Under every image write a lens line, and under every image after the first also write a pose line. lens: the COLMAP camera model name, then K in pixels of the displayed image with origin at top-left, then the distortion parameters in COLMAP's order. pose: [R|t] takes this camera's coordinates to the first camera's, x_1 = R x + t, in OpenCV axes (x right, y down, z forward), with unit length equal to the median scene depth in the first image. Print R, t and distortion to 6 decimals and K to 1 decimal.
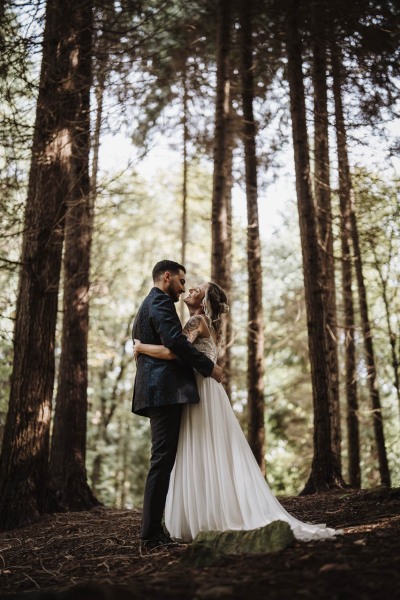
lens RADIAL K [[875.5, 0, 200.0], [0, 875.5, 300.0], [0, 0, 1]] dist [-0.138292, 0.916881]
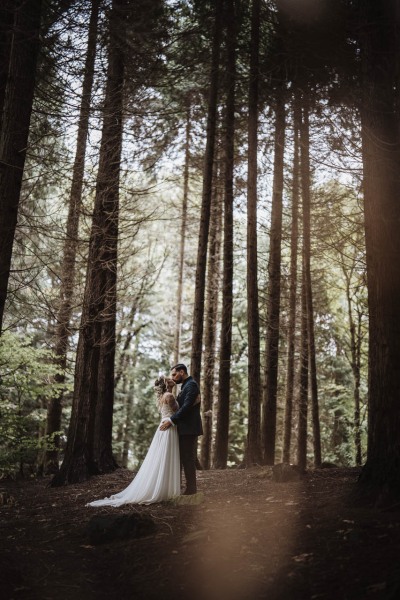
lens RADIAL K [[841.6, 0, 200.0], [0, 841.6, 300.0], [0, 0, 1]] dist [-0.116205, 0.857899]
pose [[0.999284, 0.037816, -0.000743, 0.009662], [-0.037709, 0.997596, 0.058134, -0.064409], [0.002940, -0.058064, 0.998309, -0.203146]]
